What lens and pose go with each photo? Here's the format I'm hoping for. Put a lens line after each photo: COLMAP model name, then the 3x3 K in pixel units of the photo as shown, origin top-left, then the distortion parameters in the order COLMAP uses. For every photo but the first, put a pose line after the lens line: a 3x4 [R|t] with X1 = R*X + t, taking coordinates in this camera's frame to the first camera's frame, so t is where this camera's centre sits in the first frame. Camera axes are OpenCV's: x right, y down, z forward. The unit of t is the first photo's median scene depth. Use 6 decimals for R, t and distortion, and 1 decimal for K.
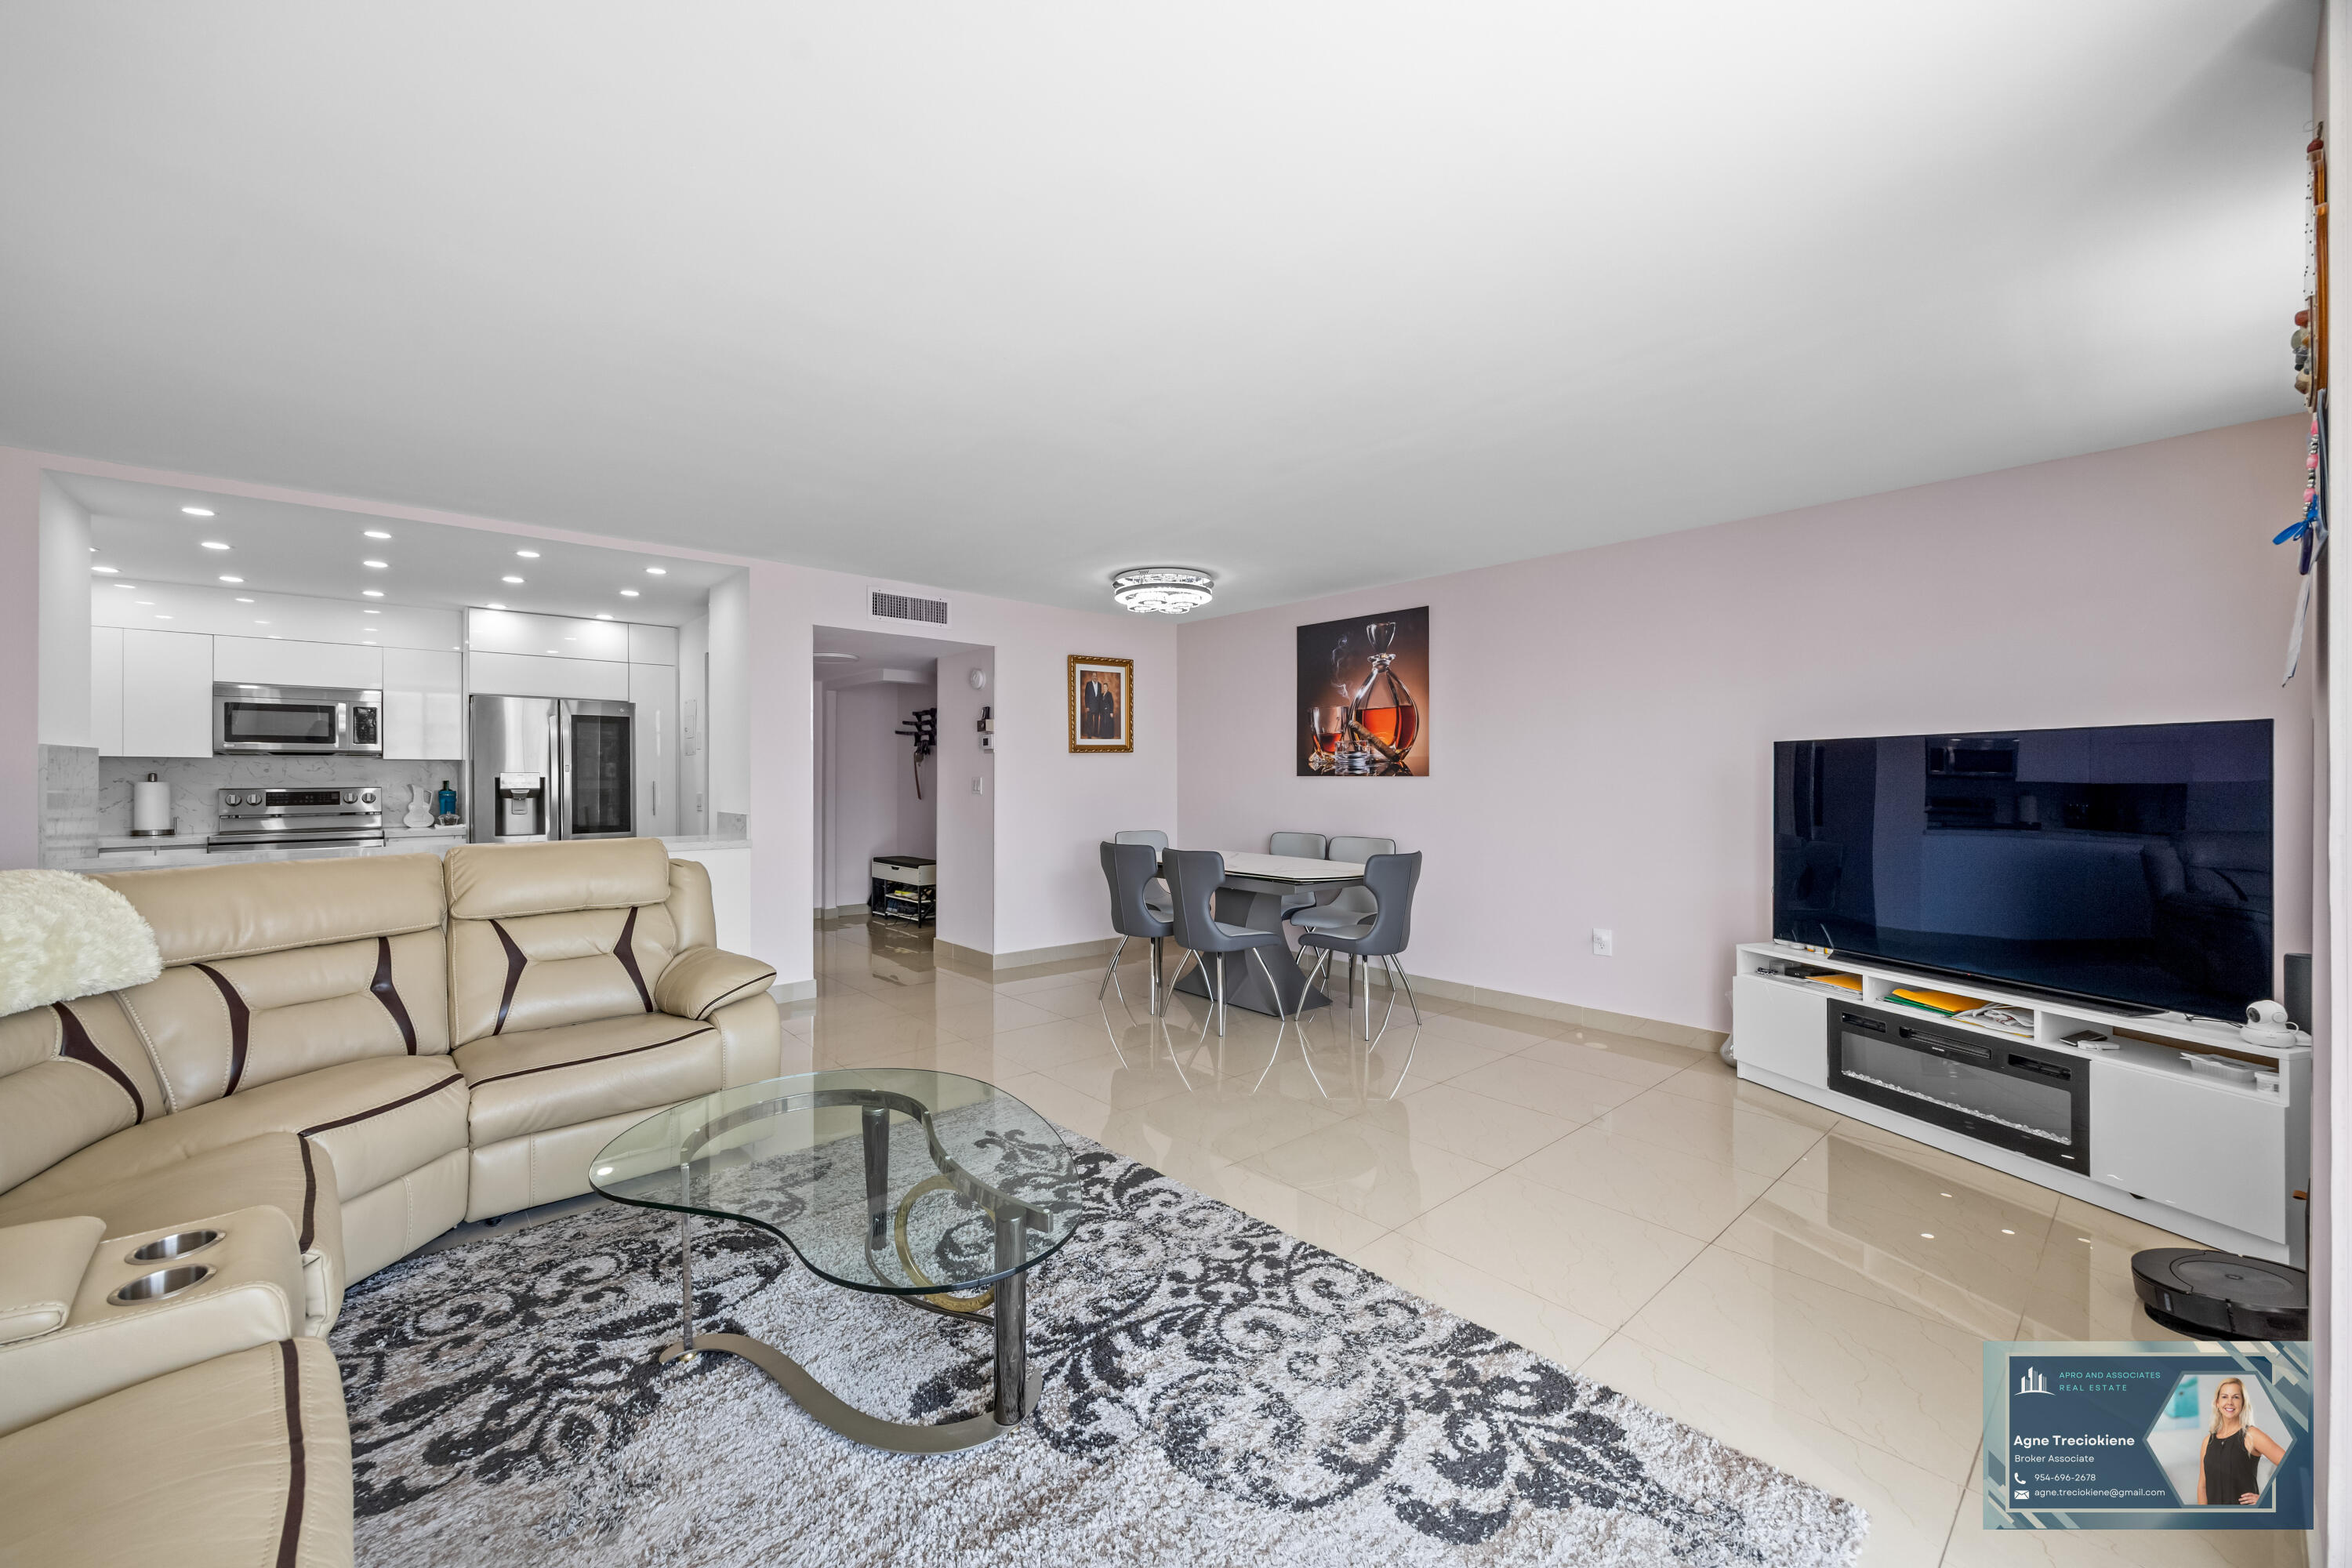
lens RADIAL K [[901.2, 0, 1161.2], [0, 901.2, 776.8], [0, 0, 1]] dist [-0.002889, 0.000022]
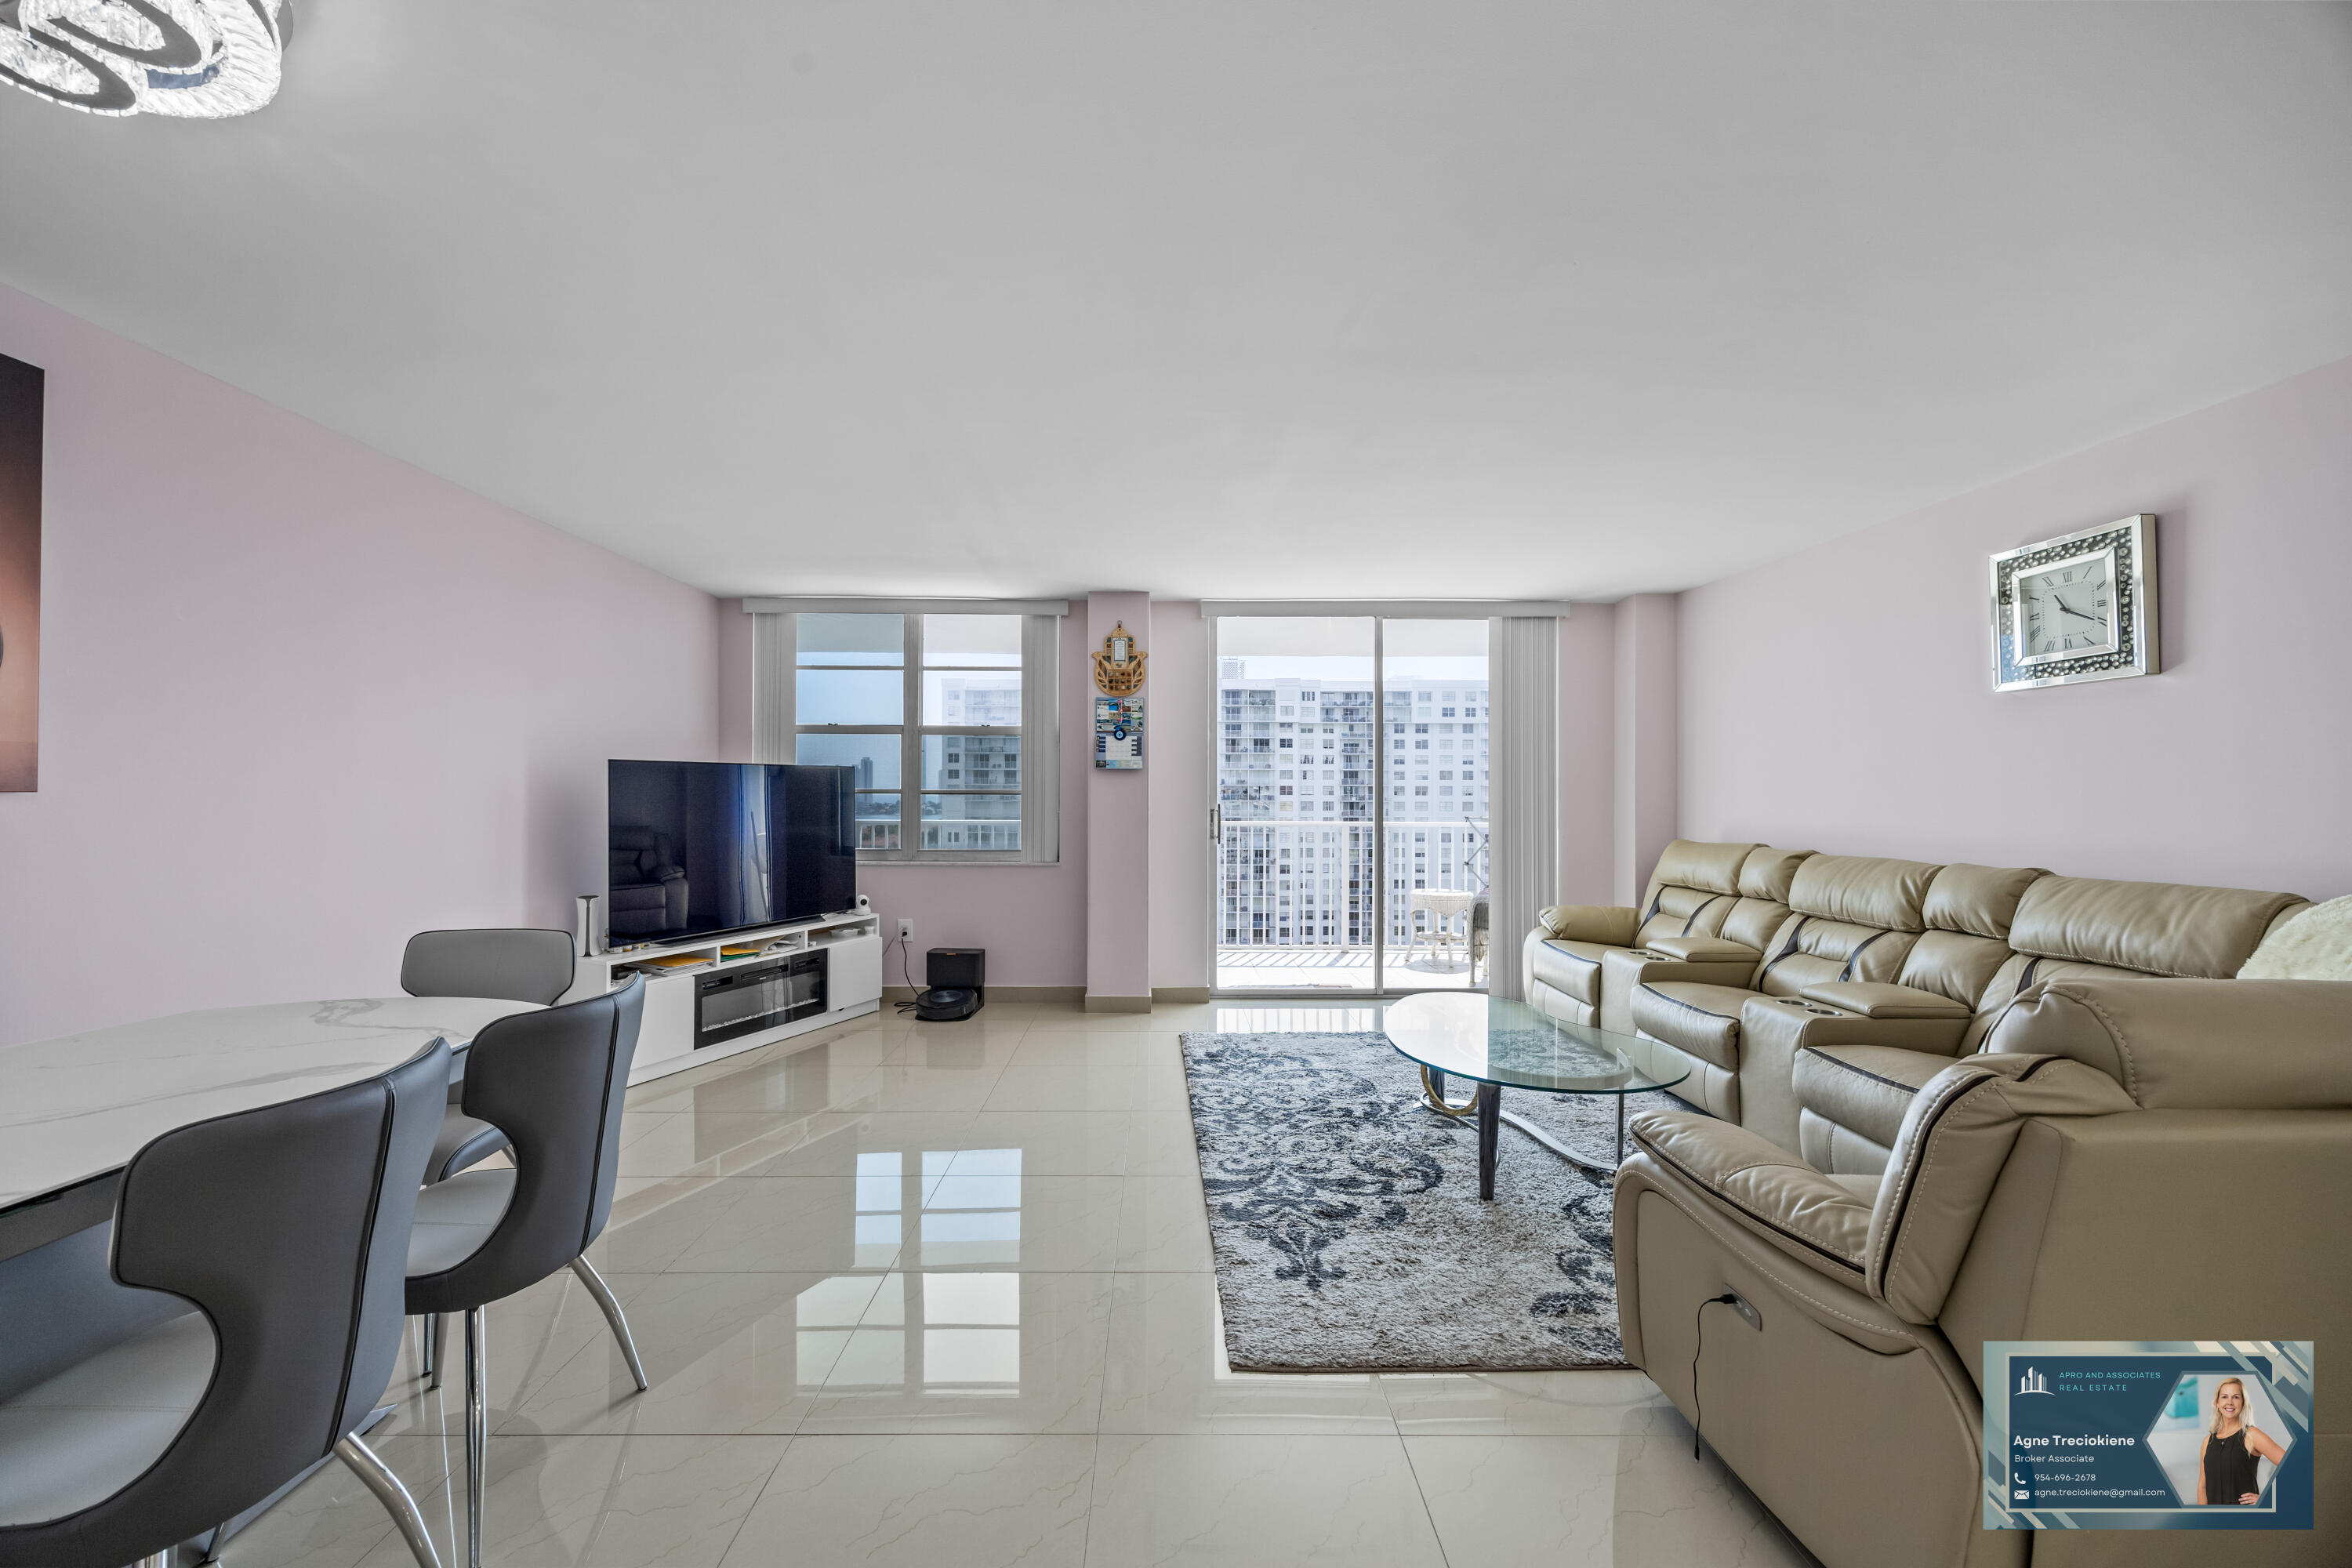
lens RADIAL K [[901.2, 0, 1167.5], [0, 901.2, 787.5], [0, 0, 1]] dist [-0.002889, 0.000022]
pose [[-0.758419, 0.000324, 0.651768, -0.761273], [-0.003288, 0.999985, -0.004323, -0.005558], [-0.651759, -0.005422, -0.758406, 2.159703]]
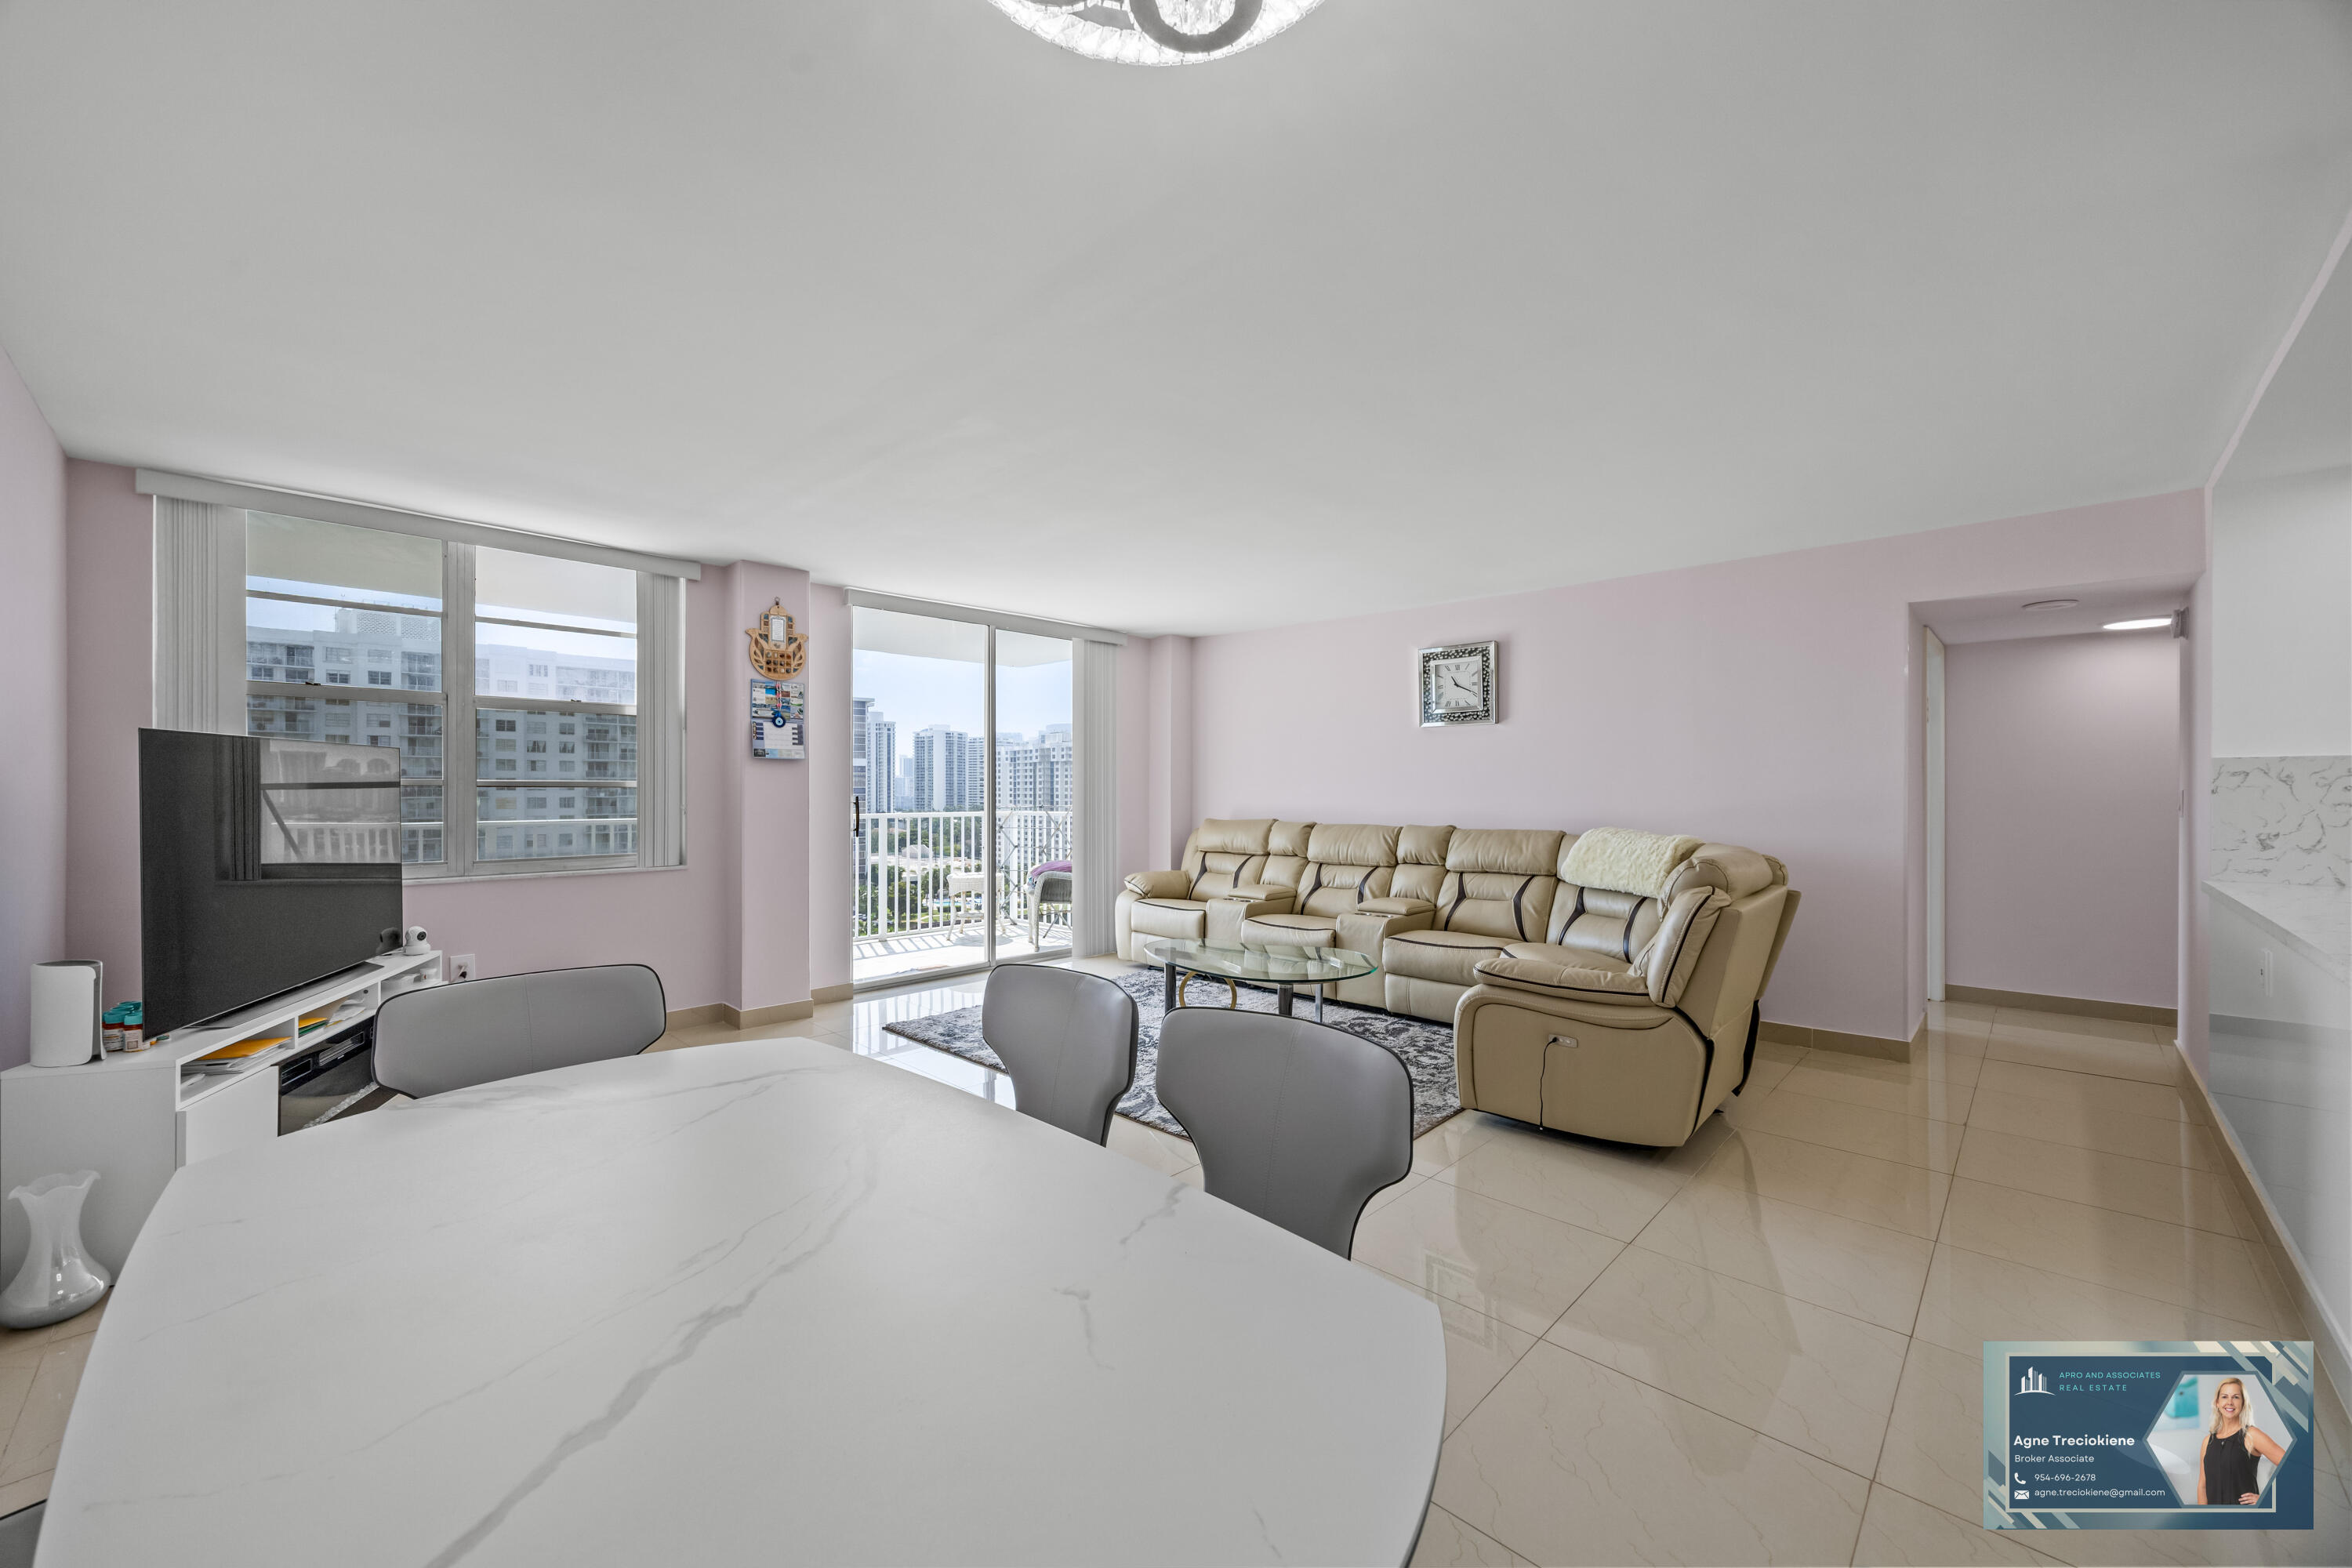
lens RADIAL K [[901.2, 0, 1172.2], [0, 901.2, 784.1], [0, 0, 1]] dist [-0.002889, 0.000022]
pose [[-0.996570, -0.002571, -0.082708, 0.041837], [-0.002274, 0.999991, -0.003685, 0.002712], [0.082717, -0.003484, -0.996567, 2.657581]]
